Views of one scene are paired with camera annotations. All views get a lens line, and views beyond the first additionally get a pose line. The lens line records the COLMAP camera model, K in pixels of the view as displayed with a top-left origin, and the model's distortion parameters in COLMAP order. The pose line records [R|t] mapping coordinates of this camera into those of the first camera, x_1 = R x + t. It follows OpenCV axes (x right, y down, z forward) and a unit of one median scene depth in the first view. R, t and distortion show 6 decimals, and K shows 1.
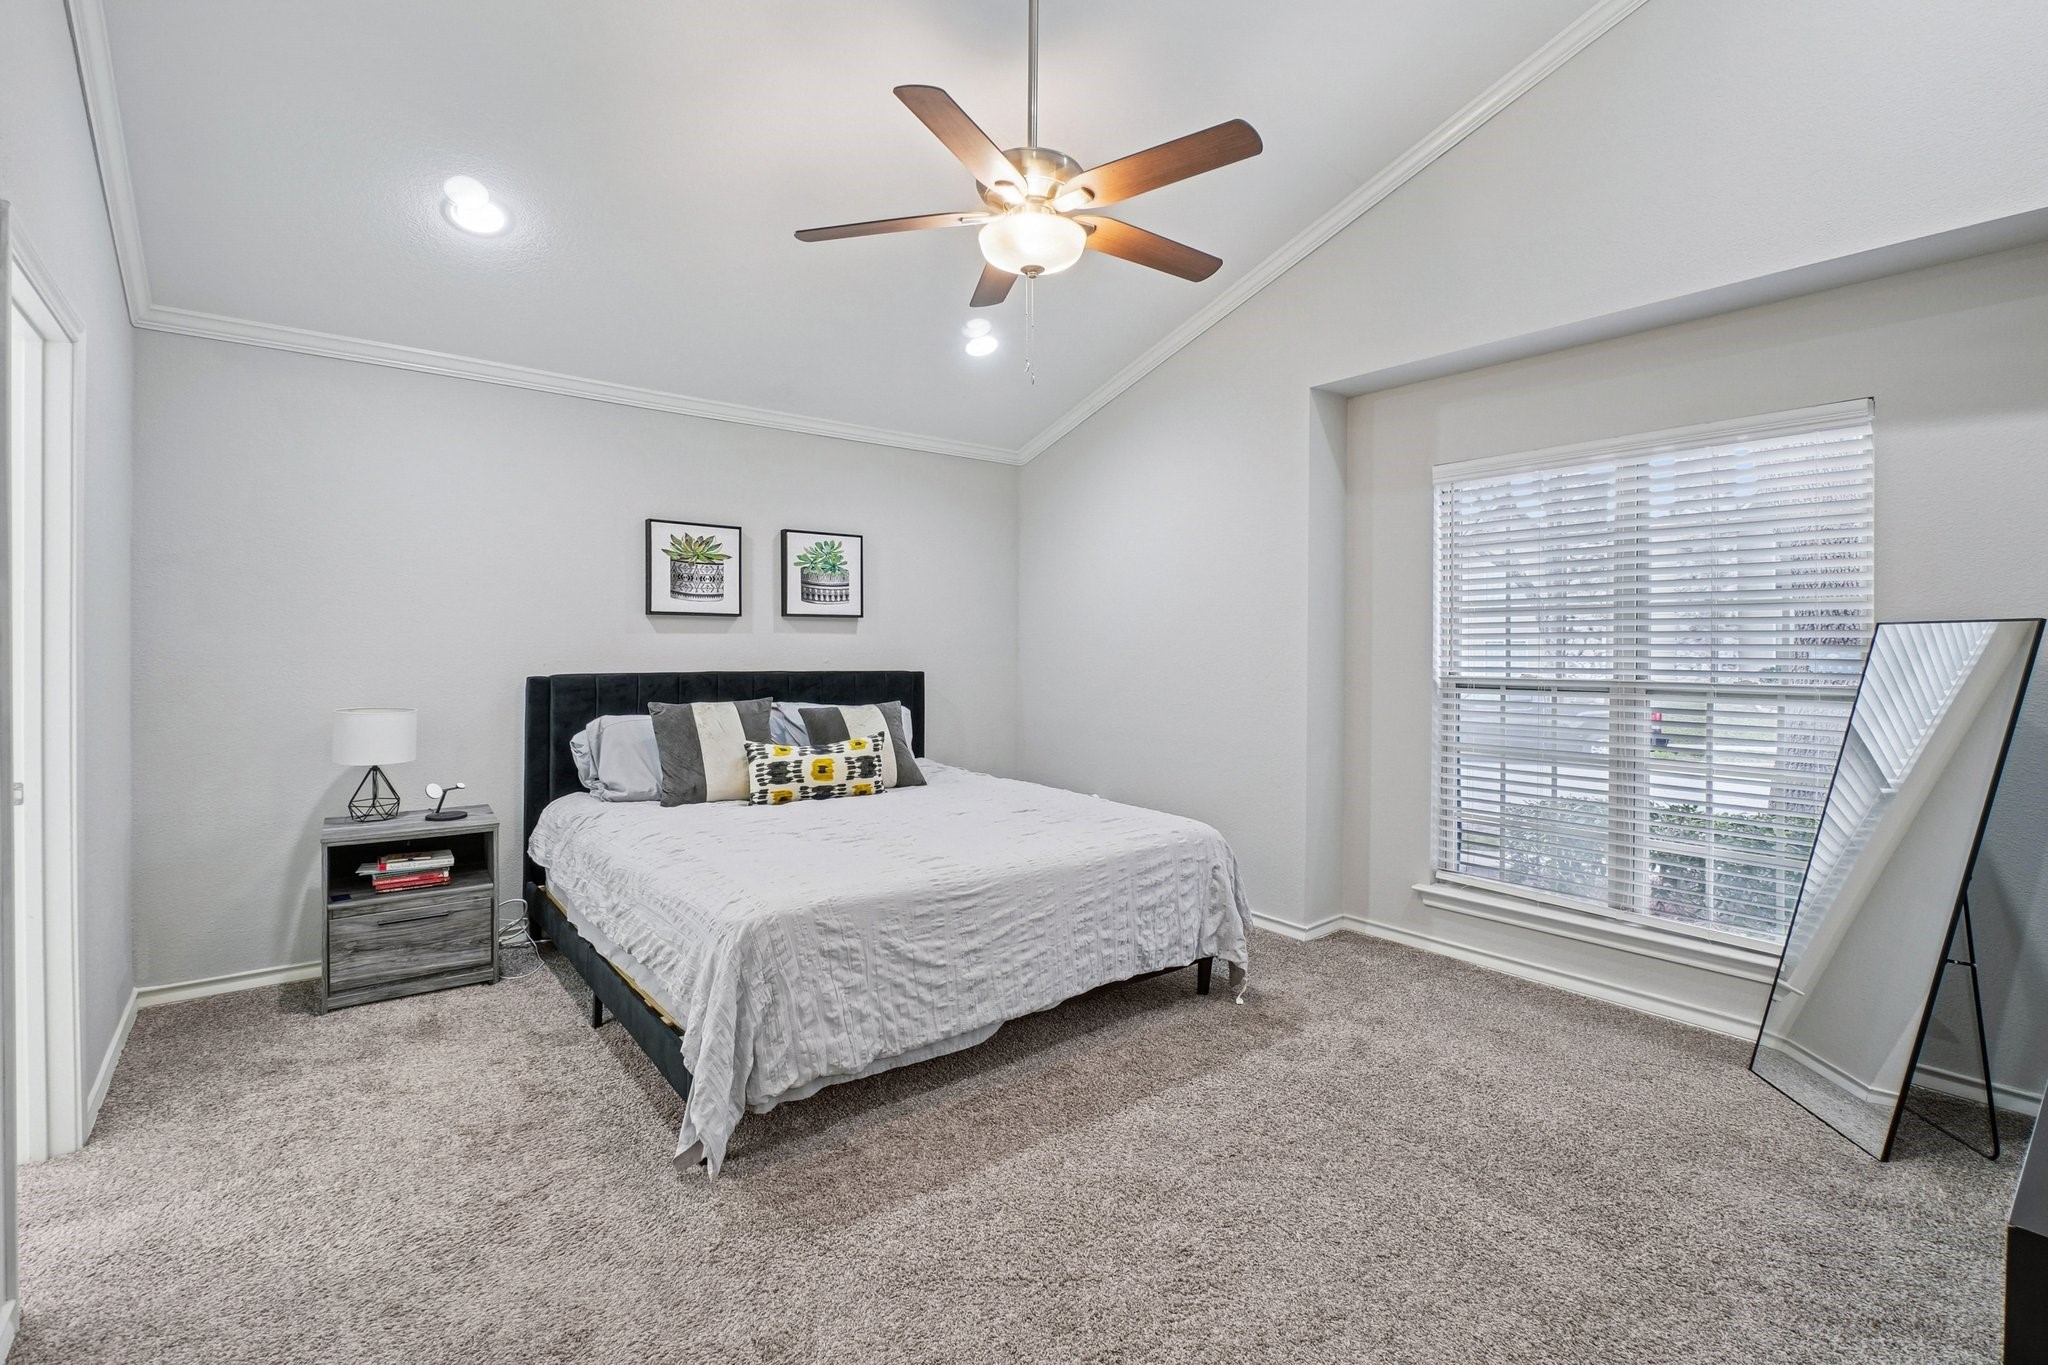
lens RADIAL K [[910.0, 0, 979.2], [0, 910.0, 652.4], [0, 0, 1]] dist [-0.001025, -0.000474]
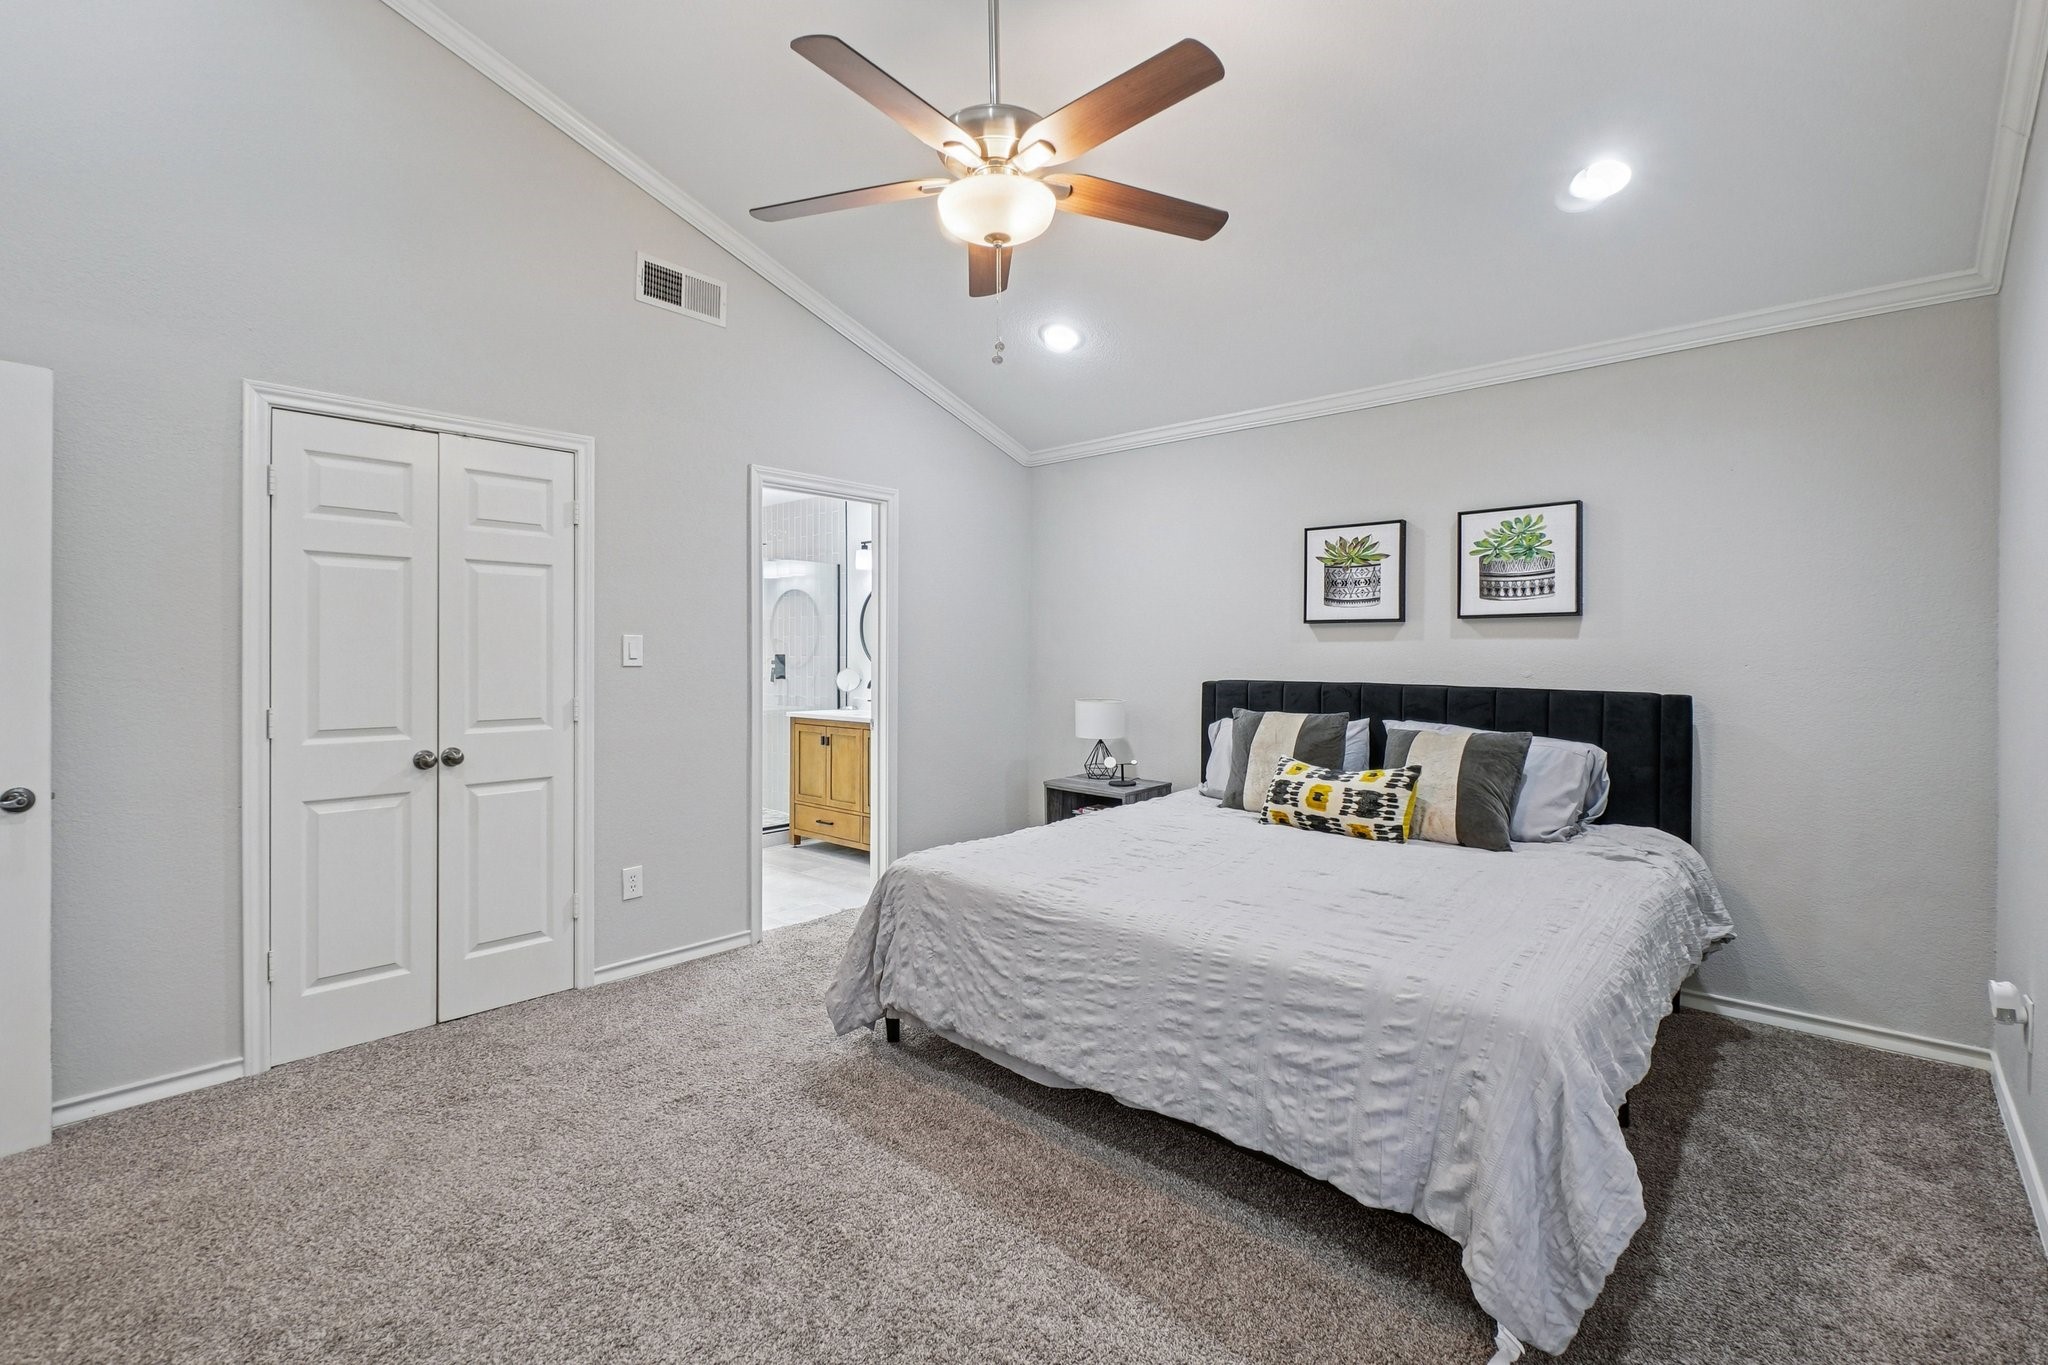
lens RADIAL K [[910.0, 0, 1026.6], [0, 910.0, 666.2], [0, 0, 1]] dist [-0.001025, -0.000474]
pose [[0.186074, 0.010229, -0.982483, 0.640836], [-0.010541, 0.999909, 0.008414, 0.000089], [0.982479, 0.008791, 0.186165, 0.579031]]
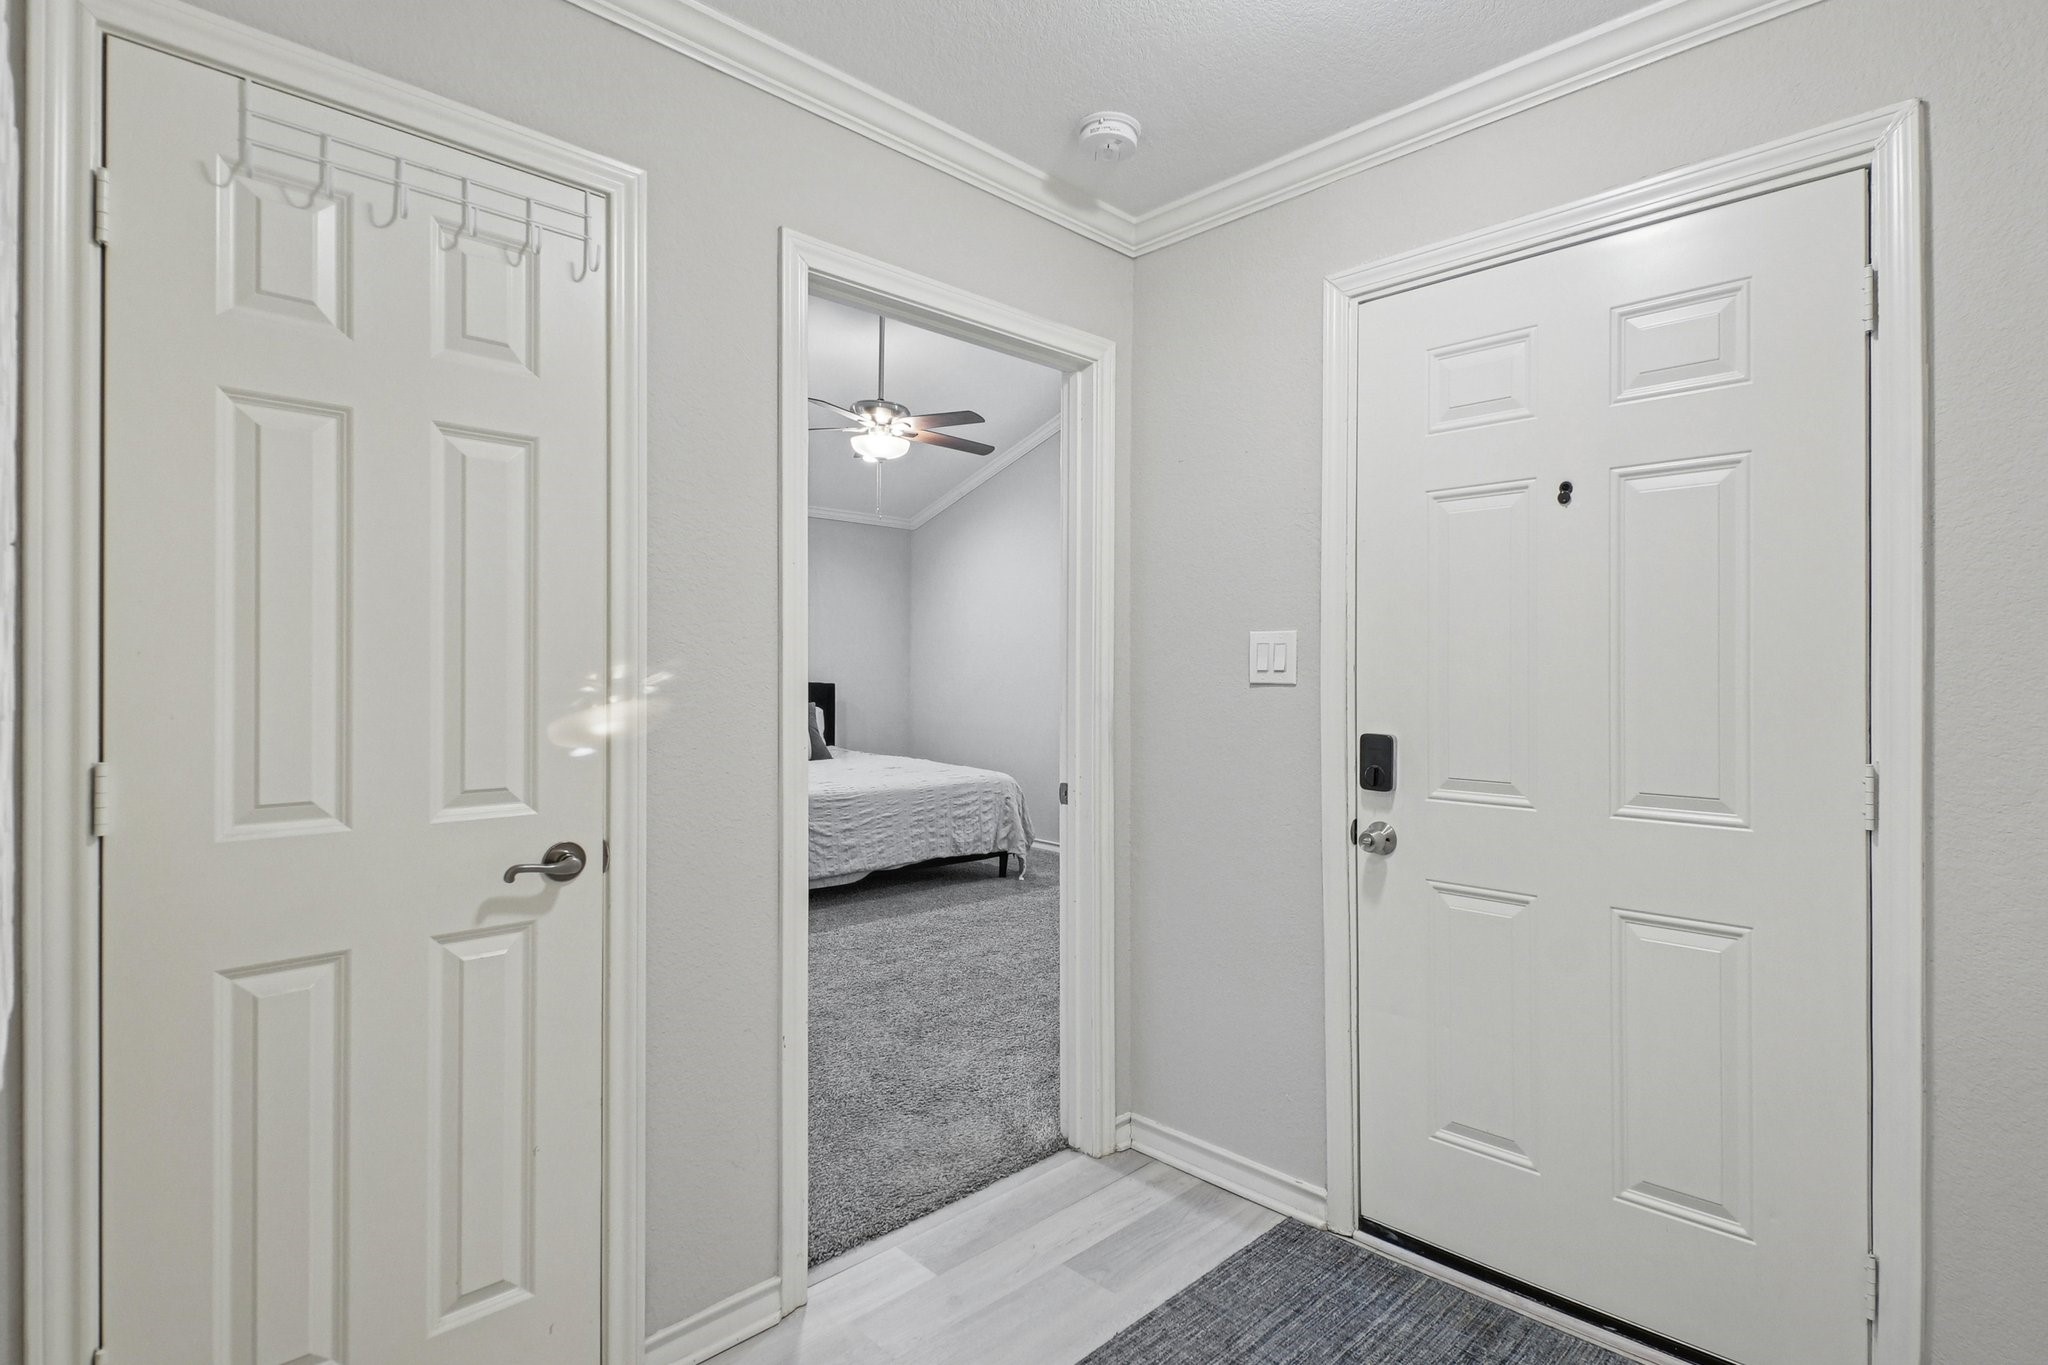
lens RADIAL K [[1045.9, 0, 1093.8], [0, 1045.9, 674.2], [0, 0, 1]] dist [-0.002626, -0.000021]
pose [[0.988702, 0.005031, 0.149807, 0.115432], [-0.003690, 0.999951, -0.009229, 0.026474], [-0.149846, 0.008572, 0.988672, -0.796909]]
